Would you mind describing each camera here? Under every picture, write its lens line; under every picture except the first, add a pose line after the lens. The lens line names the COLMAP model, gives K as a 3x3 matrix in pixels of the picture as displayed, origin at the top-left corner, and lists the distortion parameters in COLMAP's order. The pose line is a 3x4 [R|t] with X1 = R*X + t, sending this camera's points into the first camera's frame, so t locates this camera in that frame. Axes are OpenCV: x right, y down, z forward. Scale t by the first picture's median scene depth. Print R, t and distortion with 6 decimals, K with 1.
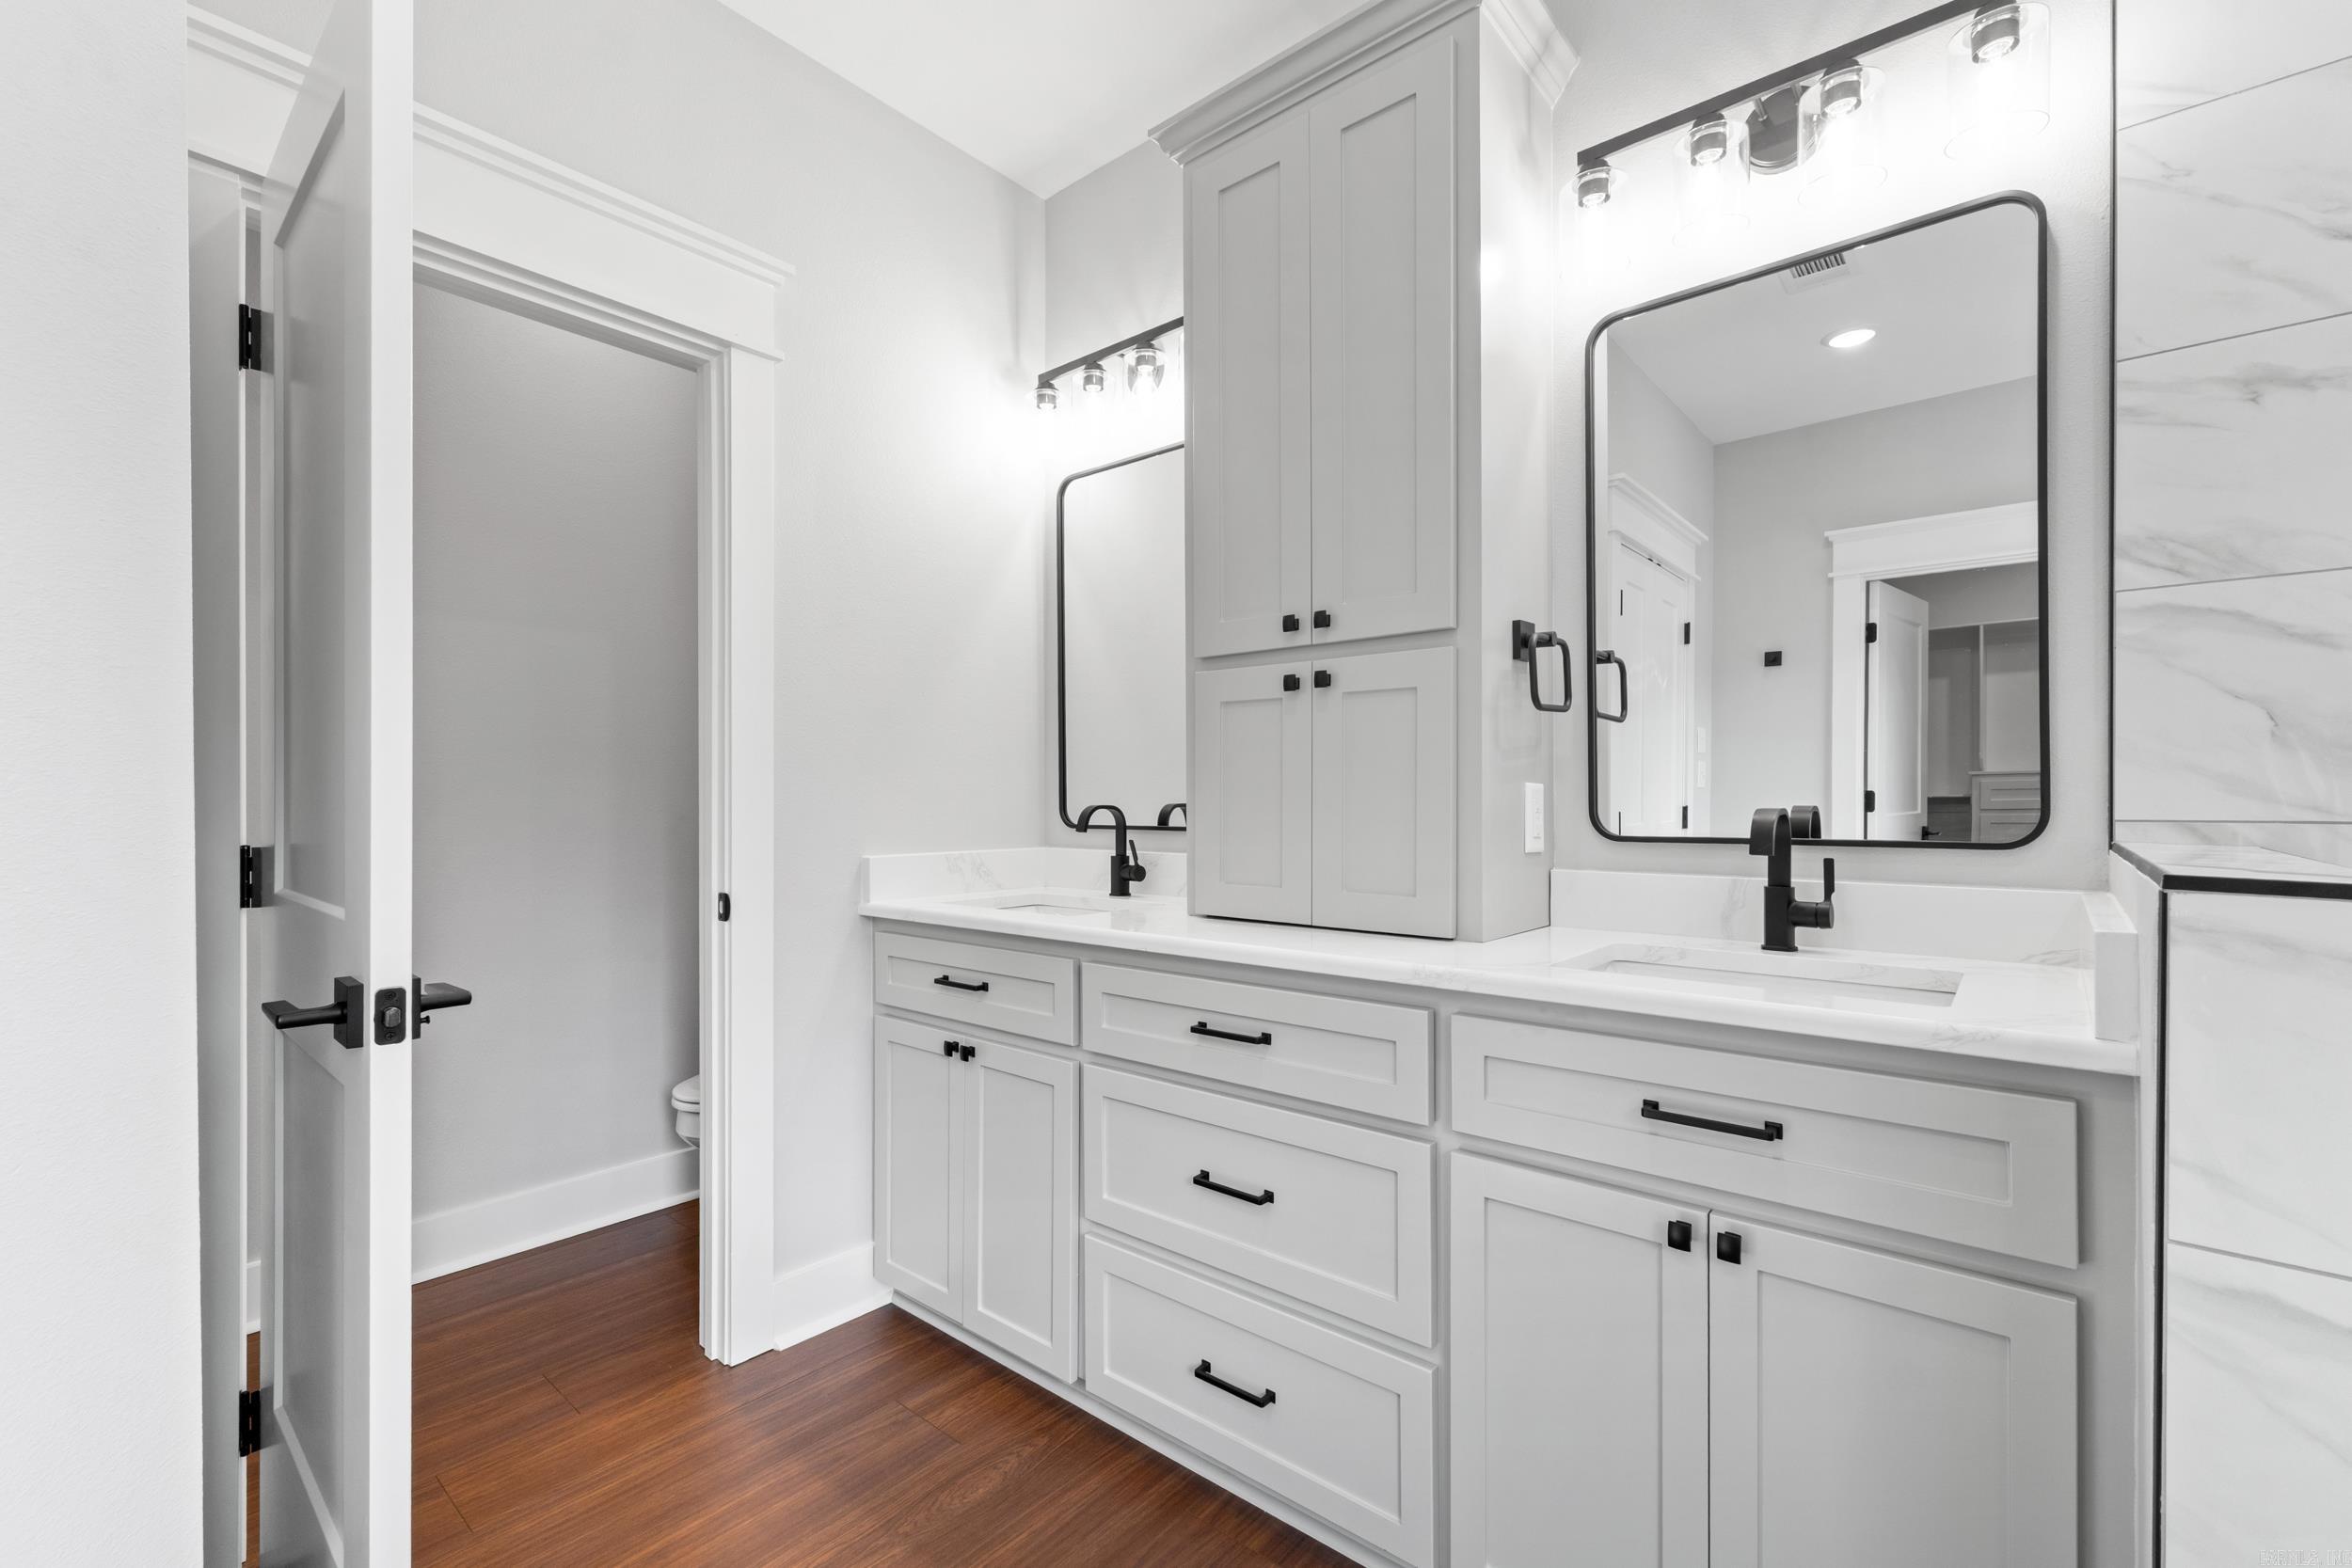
lens RADIAL K [[1005.2, 0, 1179.6], [0, 1005.2, 802.1], [0, 0, 1]] dist [0.012027, -0.000098]
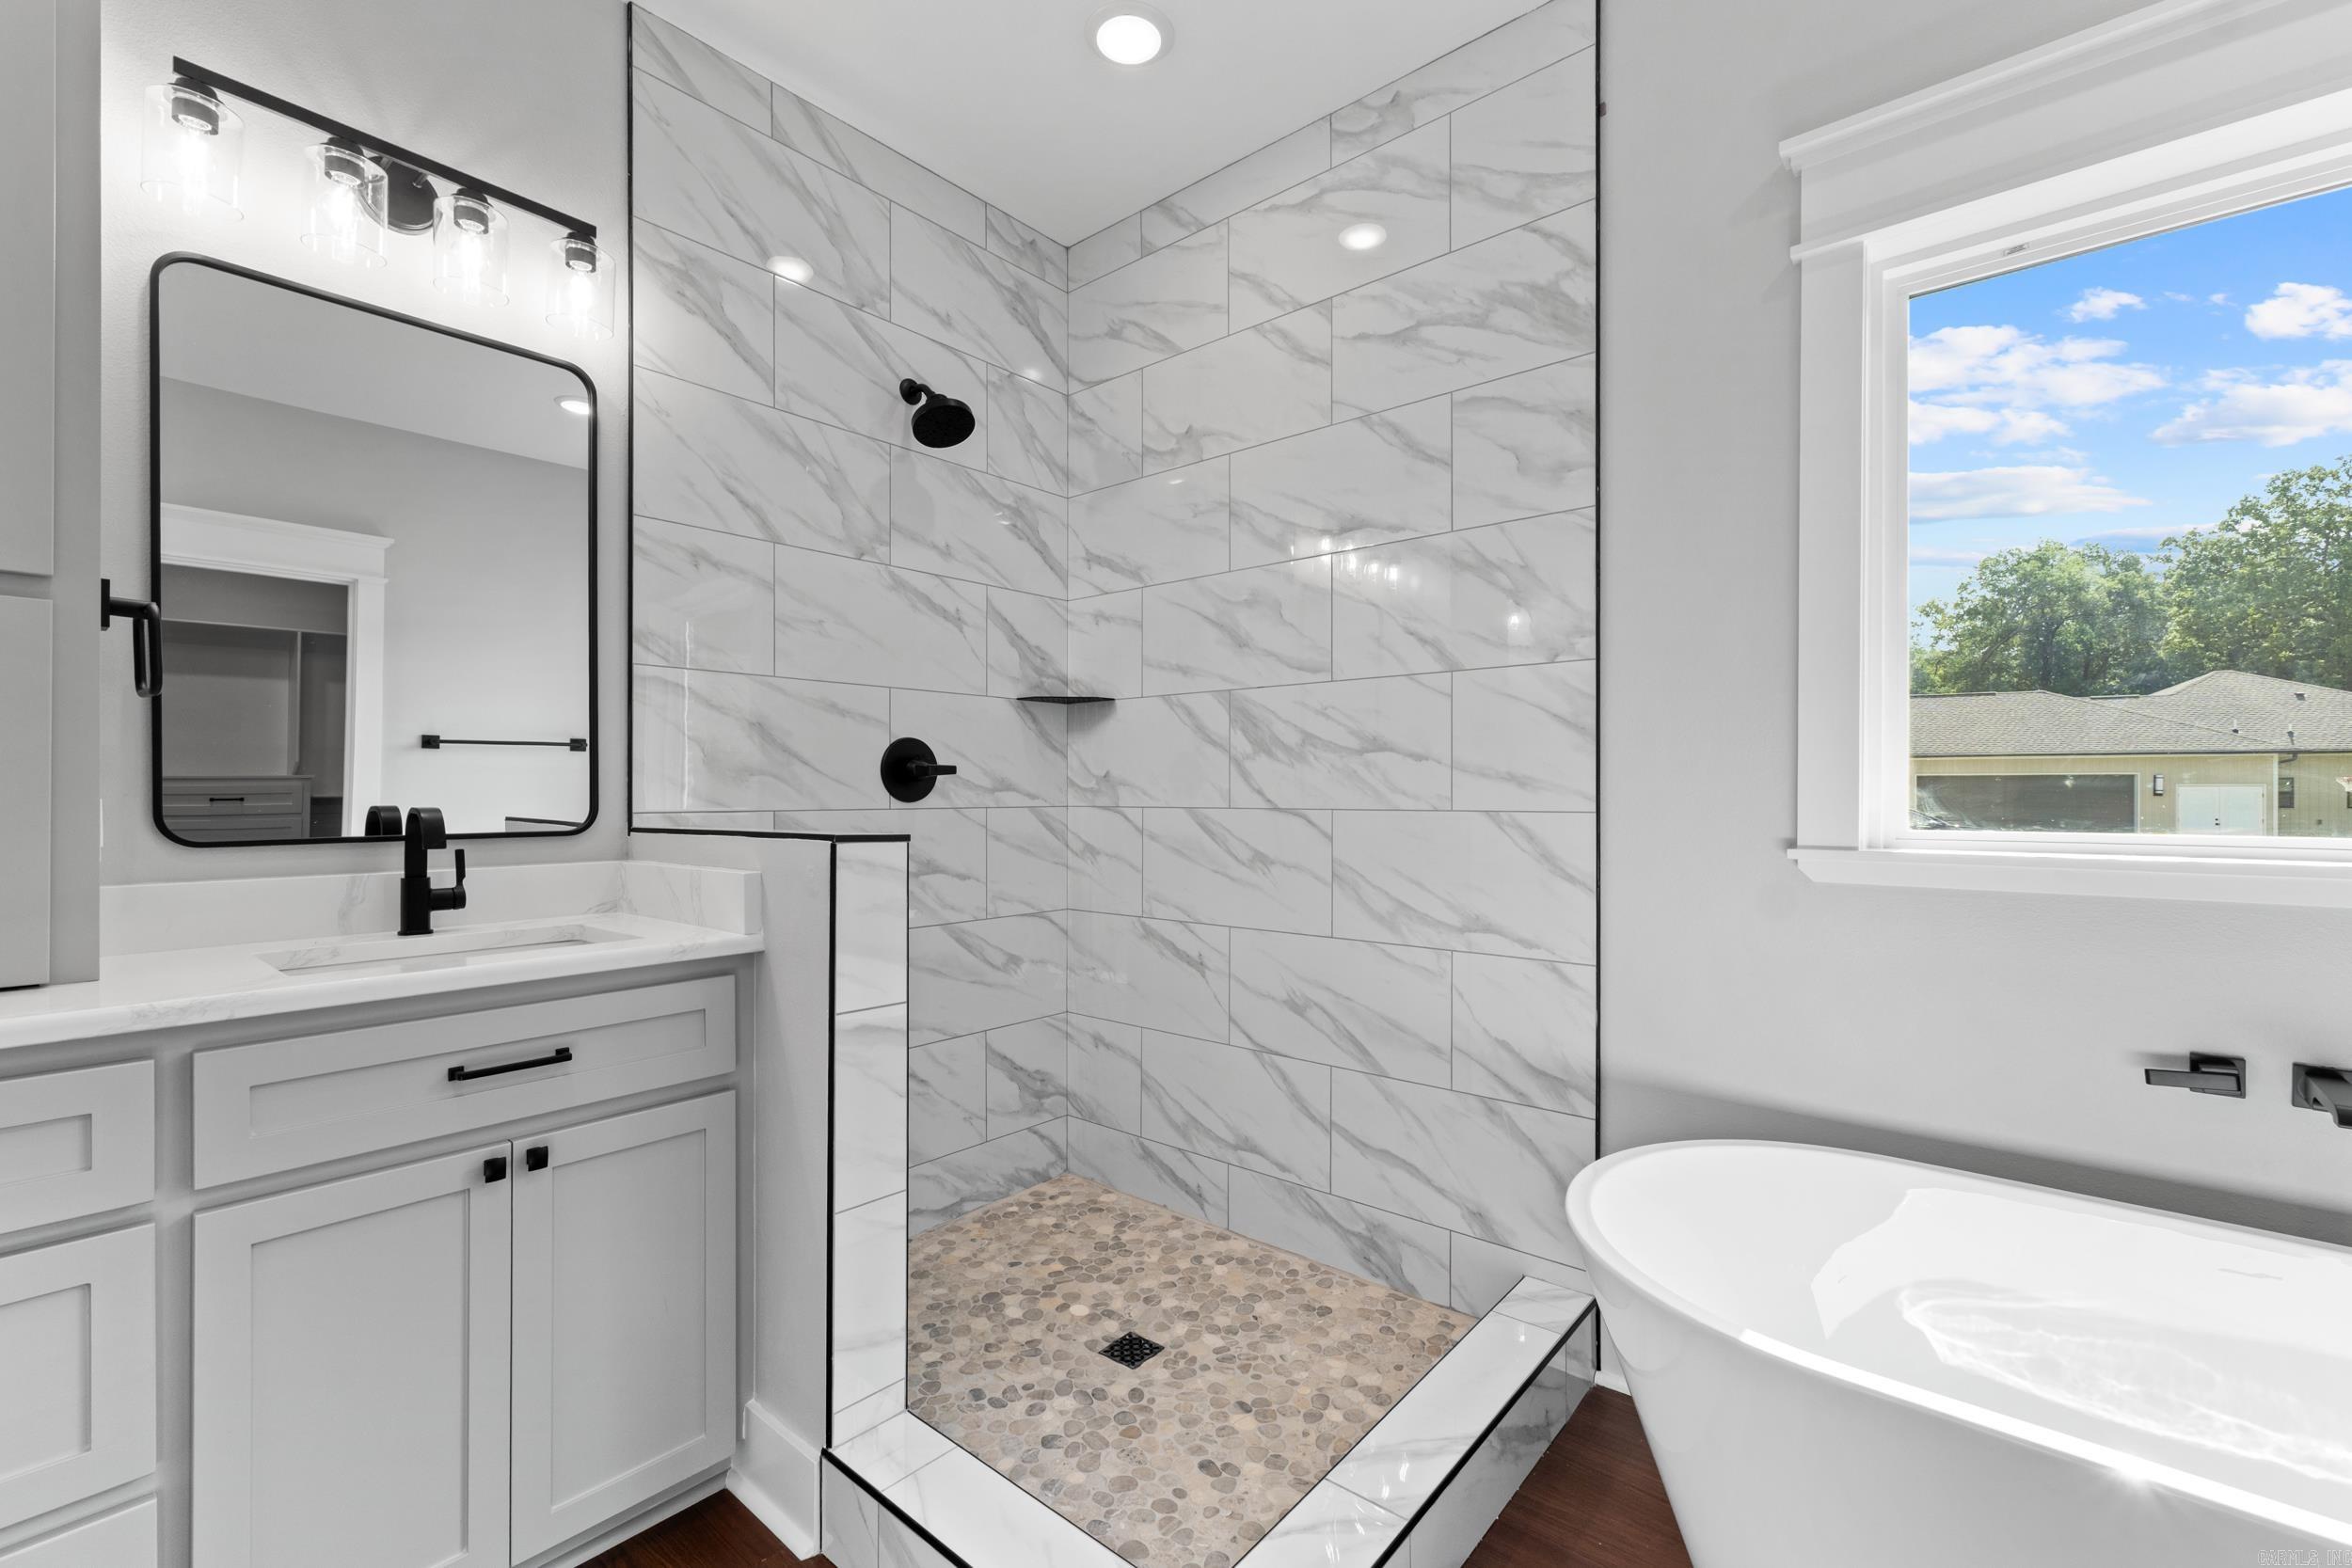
lens RADIAL K [[1005.2, 0, 1179.3], [0, 1005.2, 790.2], [0, 0, 1]] dist [0.012027, -0.000098]
pose [[0.010053, 0.007677, 0.999920, -0.538706], [0.003158, 0.999965, -0.007709, -0.001770], [-0.999944, 0.003235, 0.010028, 0.147544]]
